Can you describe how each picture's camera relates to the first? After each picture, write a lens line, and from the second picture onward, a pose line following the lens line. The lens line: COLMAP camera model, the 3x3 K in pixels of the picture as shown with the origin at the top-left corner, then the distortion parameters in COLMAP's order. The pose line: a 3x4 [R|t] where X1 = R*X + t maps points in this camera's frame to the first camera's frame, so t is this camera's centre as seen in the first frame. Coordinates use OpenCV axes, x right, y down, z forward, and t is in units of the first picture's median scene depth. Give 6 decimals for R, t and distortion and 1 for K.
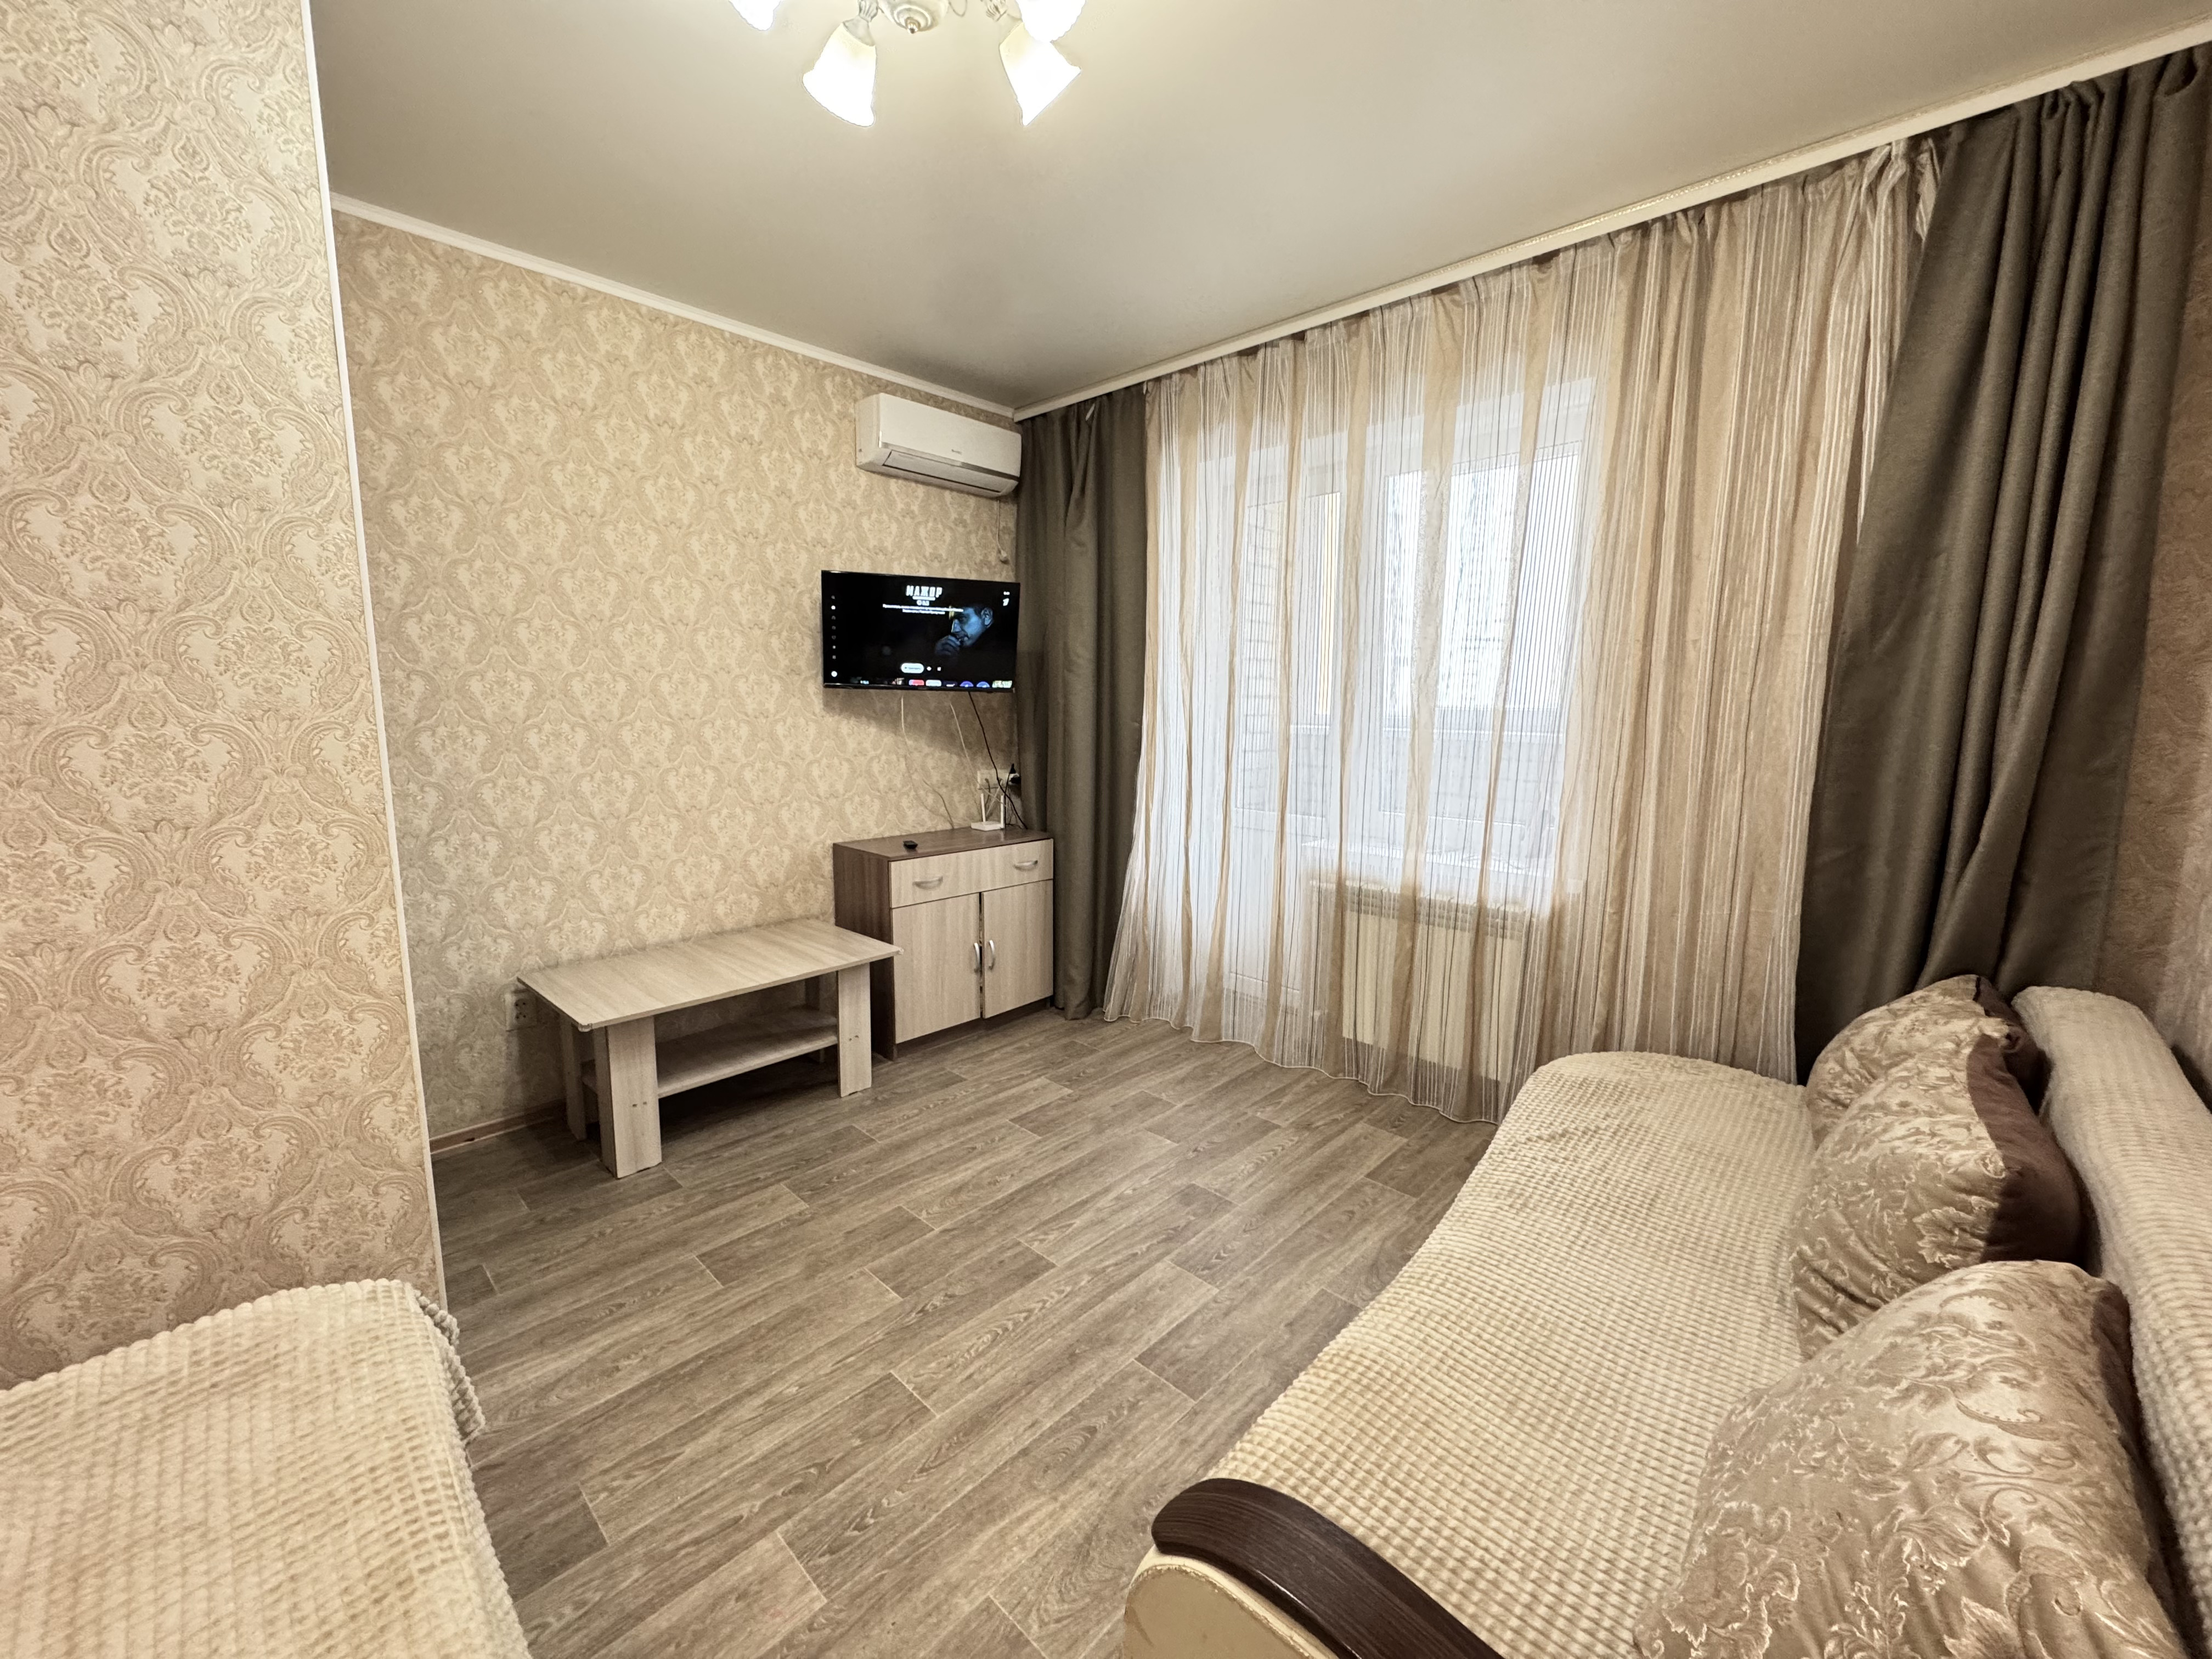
lens RADIAL K [[877.0, 0, 1105.9], [0, 877.0, 821.3], [0, 0, 1]] dist [-0.003675, 0.000016]
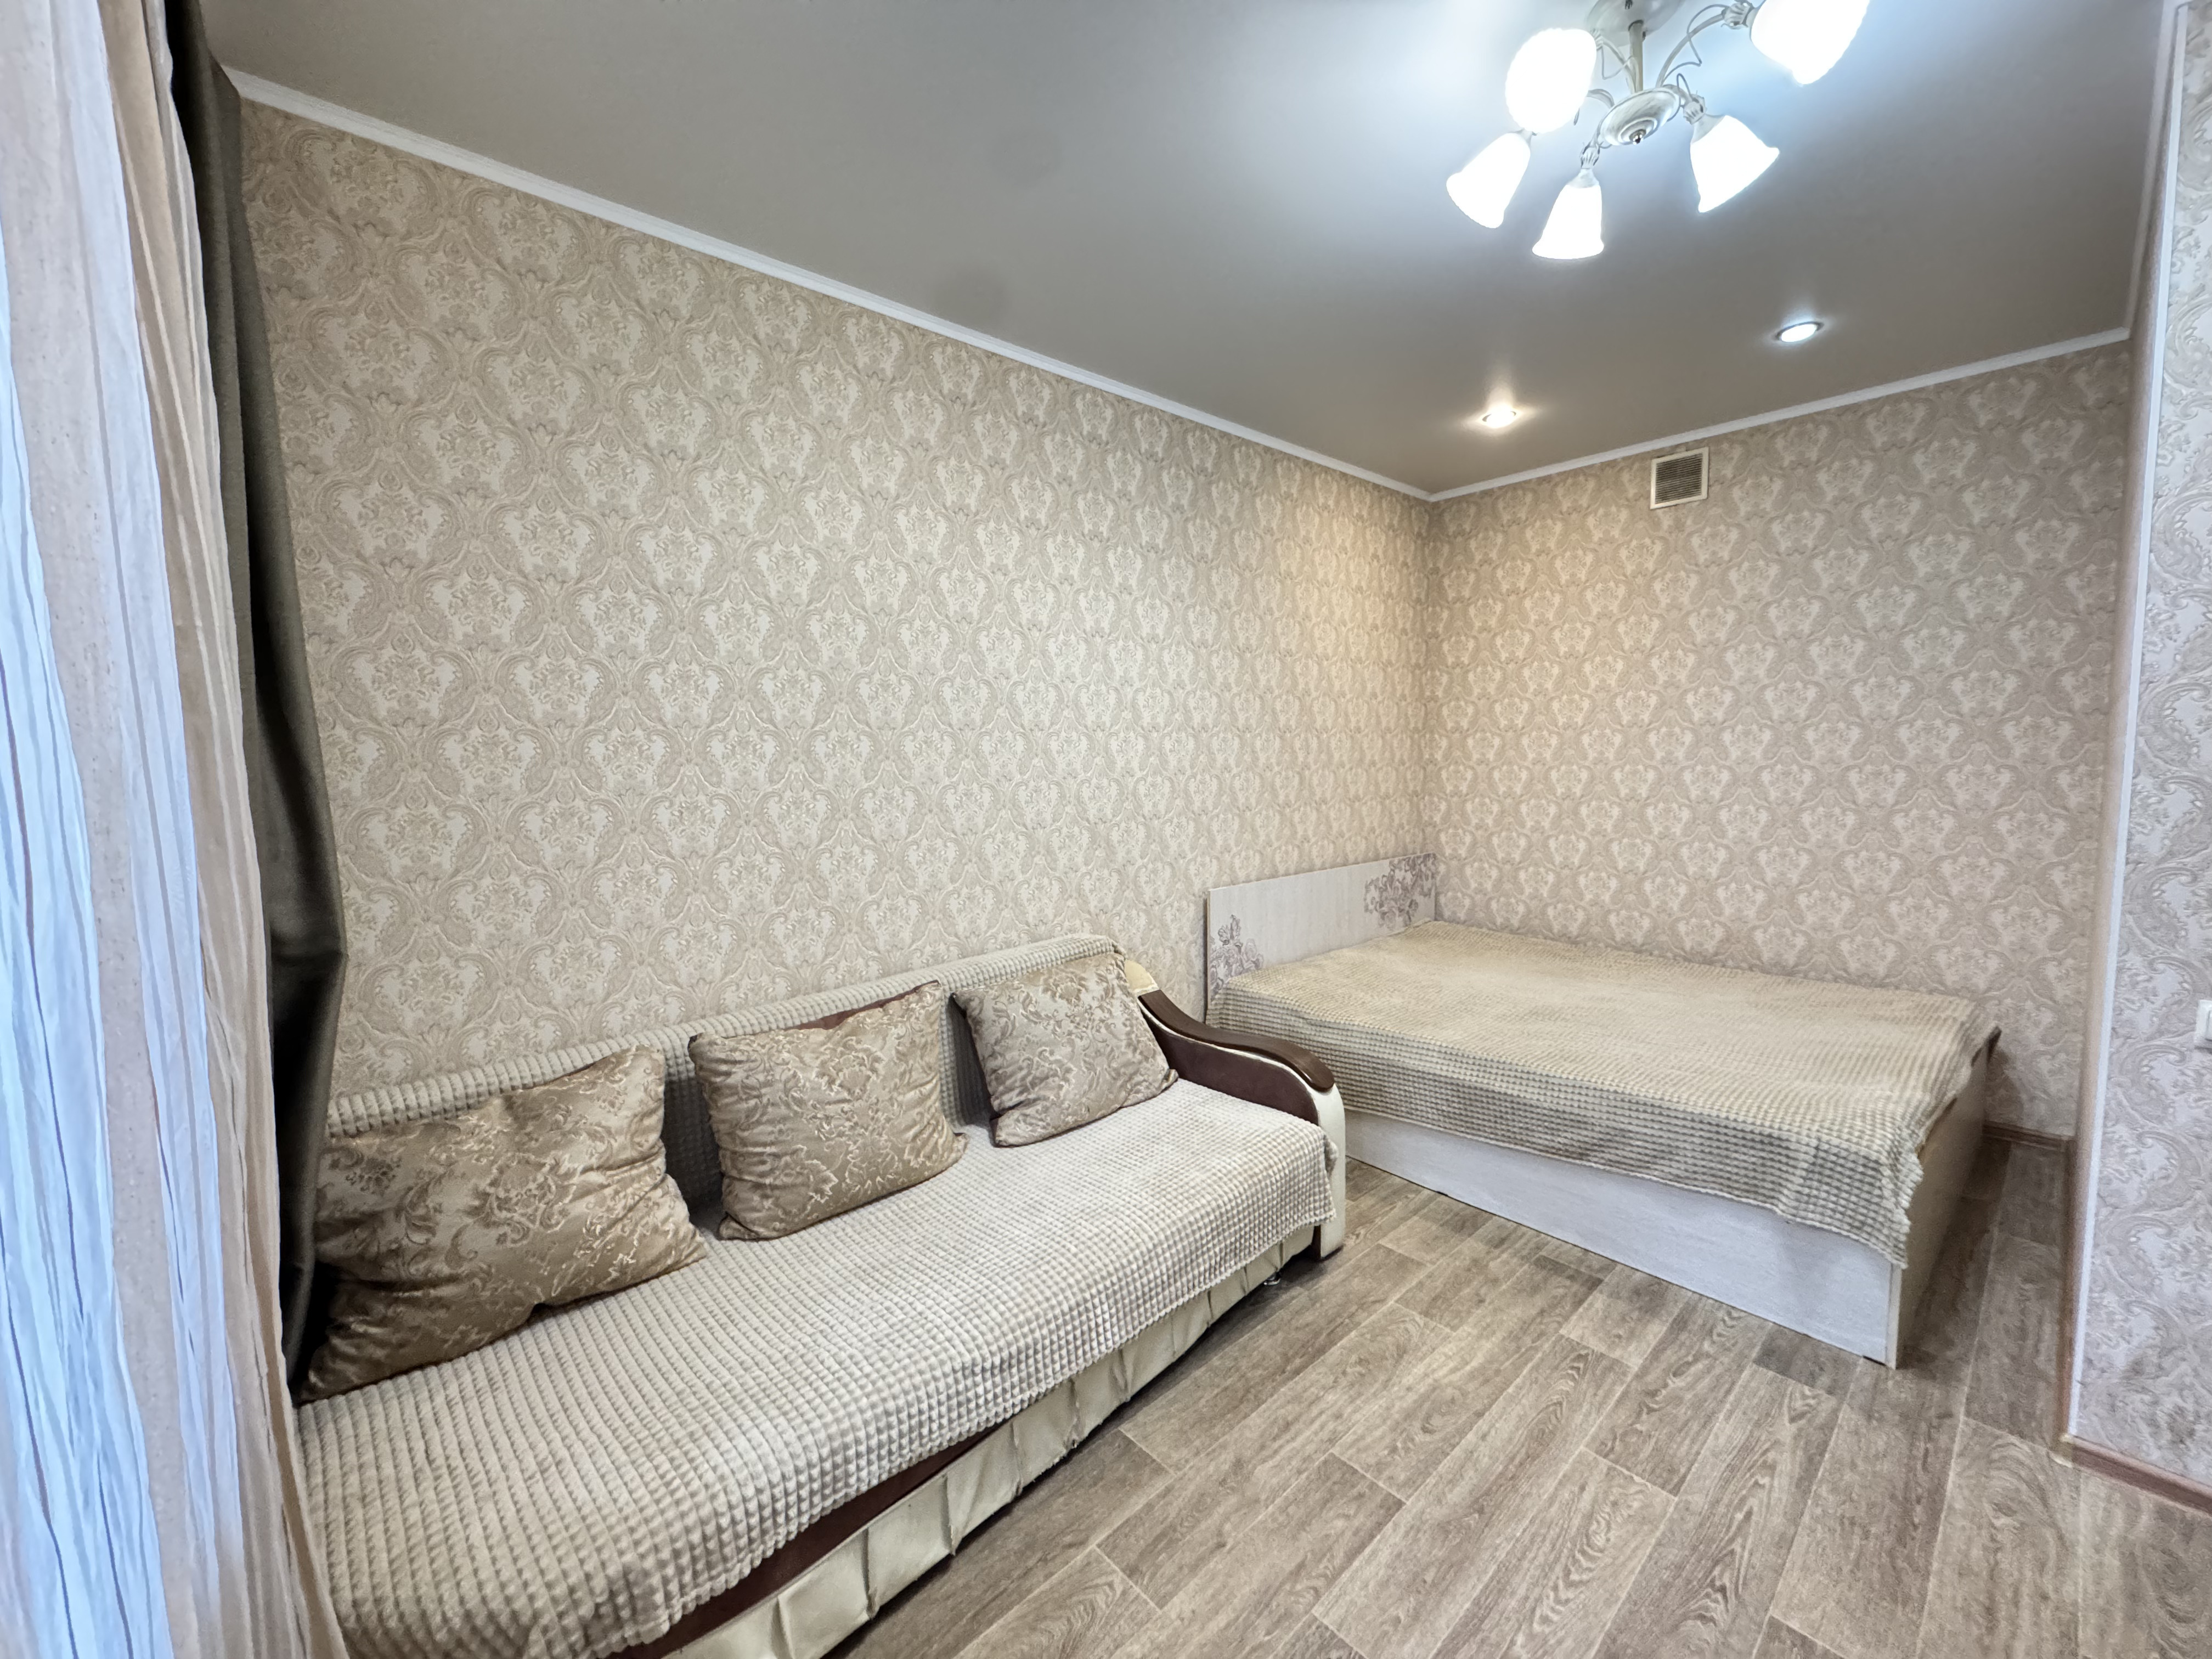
lens RADIAL K [[877.0, 0, 1105.9], [0, 877.0, 821.3], [0, 0, 1]] dist [-0.003675, 0.000016]
pose [[-0.996938, 0.003495, 0.078116, 0.210477], [0.019703, 0.977995, 0.207694, -0.197770], [-0.075671, 0.208598, -0.975070, 1.391599]]
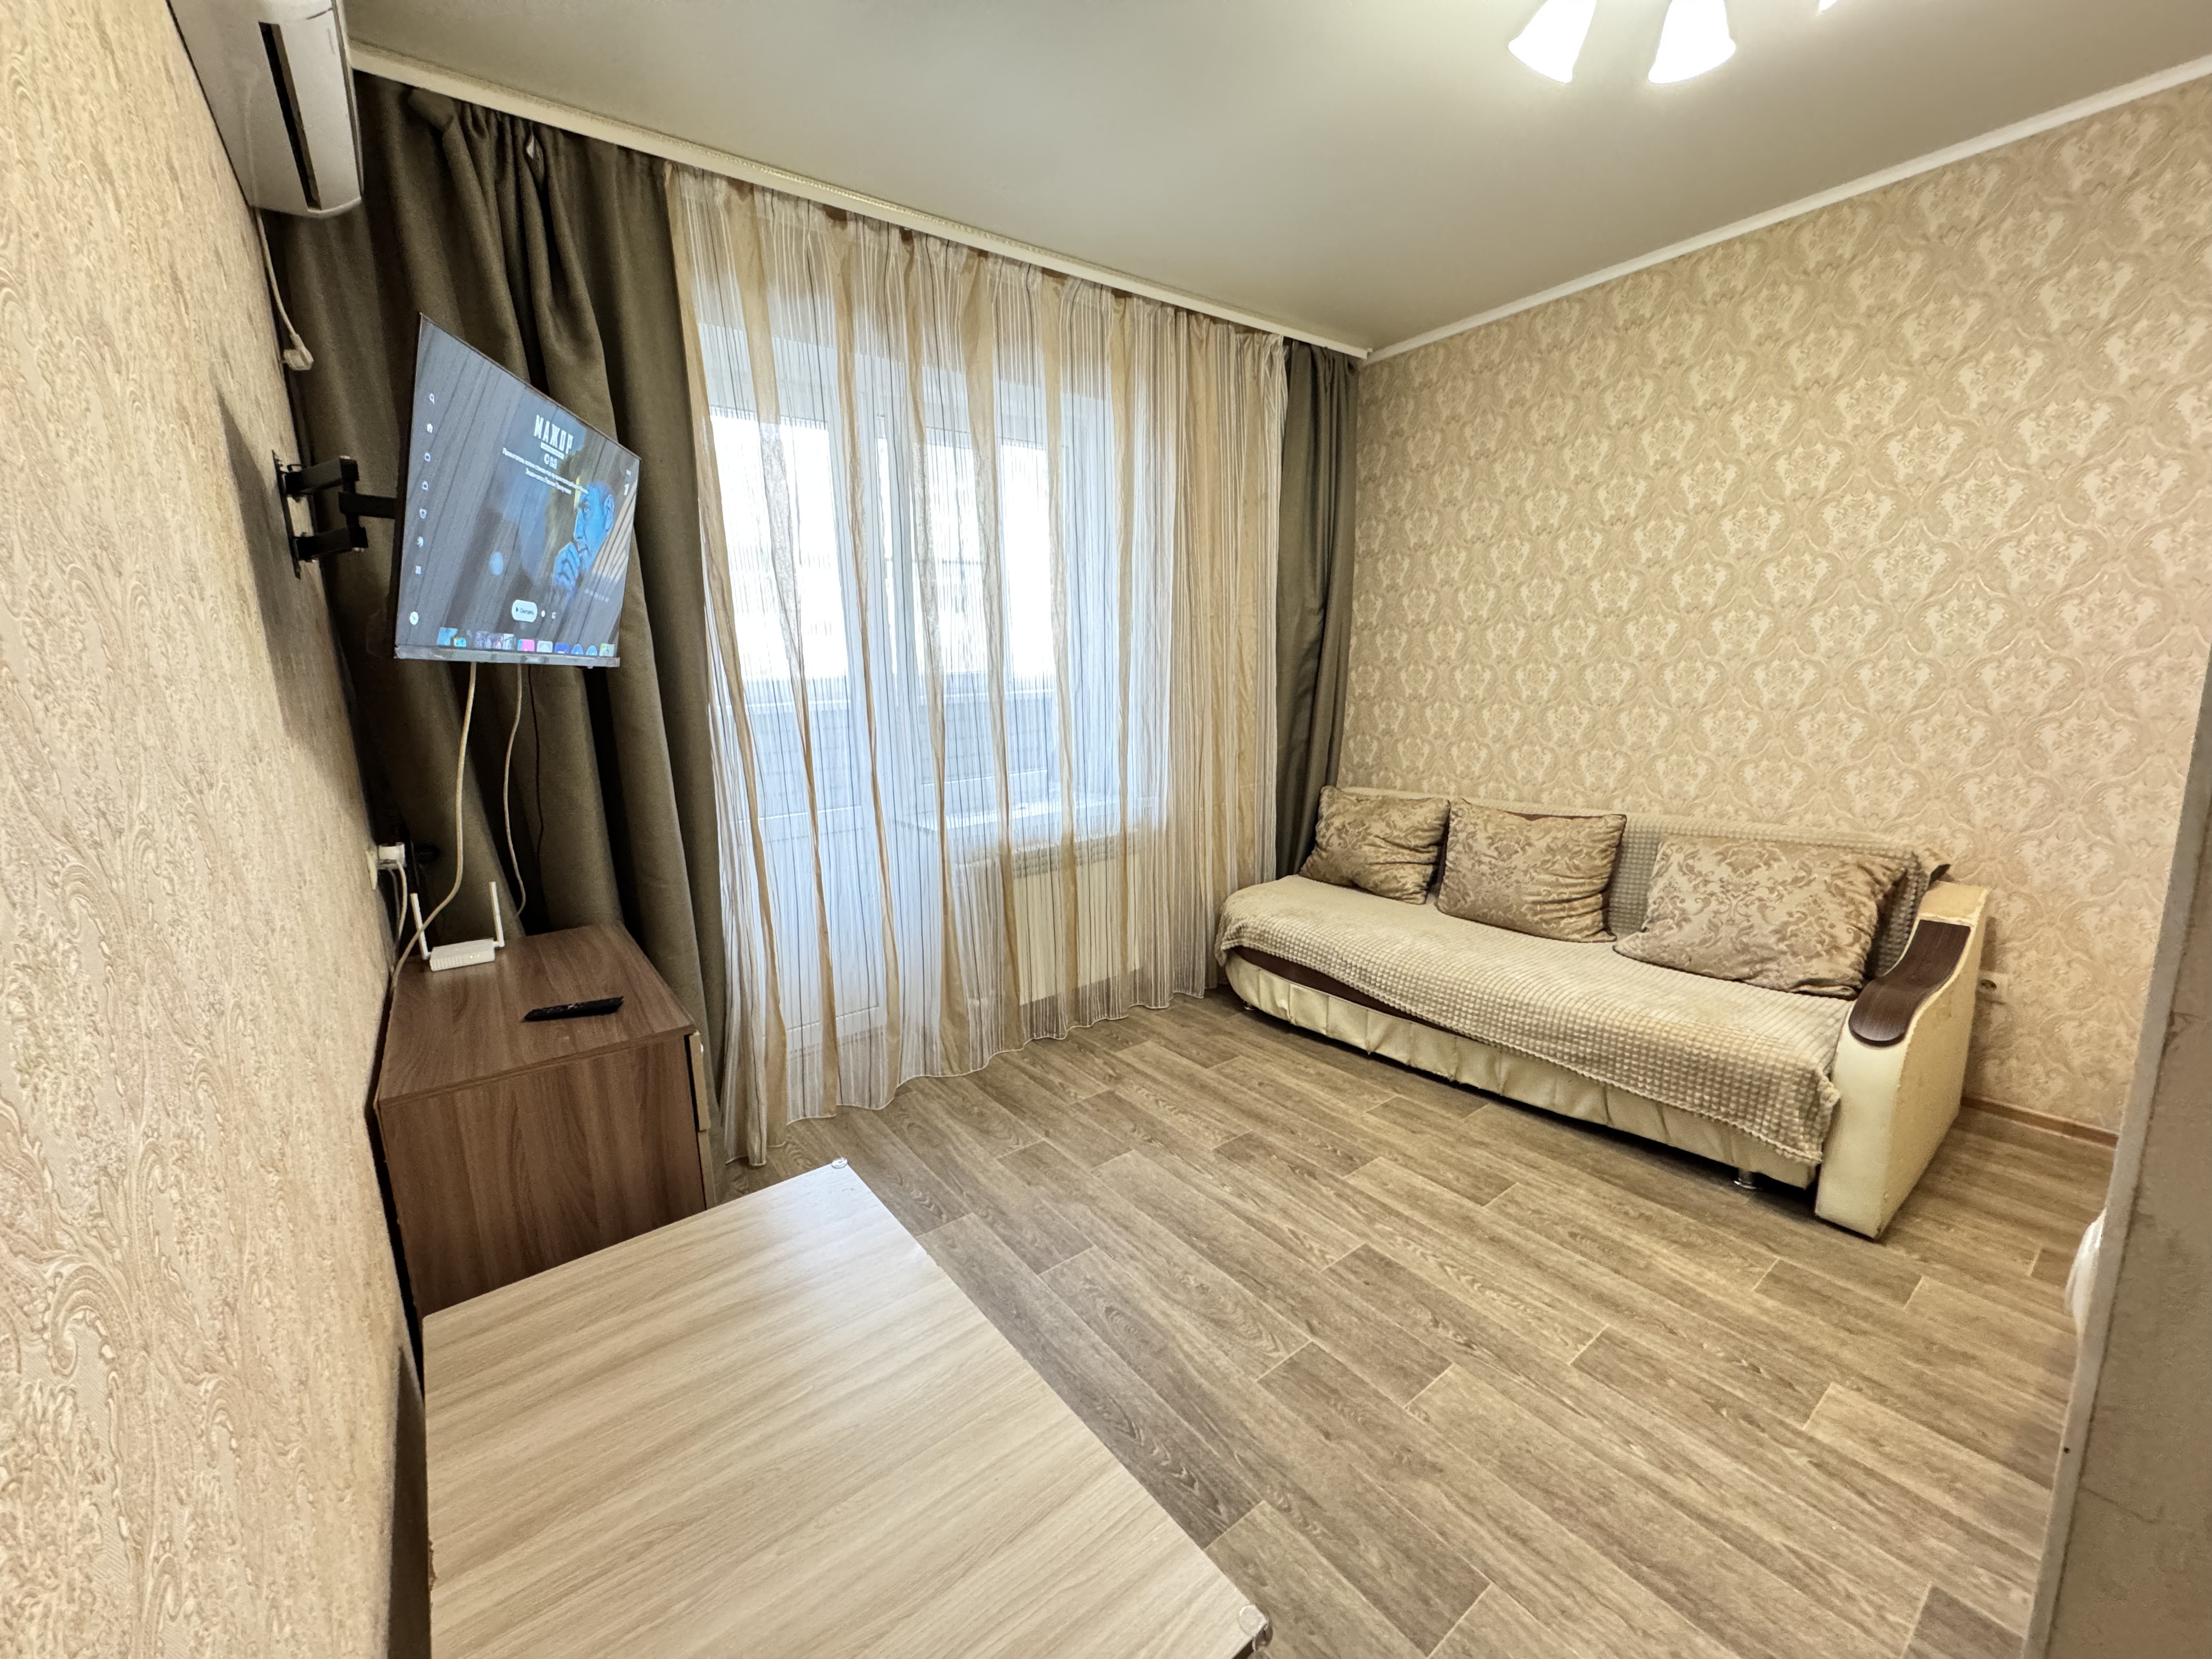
lens RADIAL K [[877.0, 0, 1105.9], [0, 877.0, 821.3], [0, 0, 1]] dist [-0.003675, 0.000016]
pose [[0.163810, -0.189649, 0.968091, -0.889131], [0.165873, 0.972670, 0.162479, -0.142811], [-0.972447, 0.133965, 0.190791, 0.962372]]
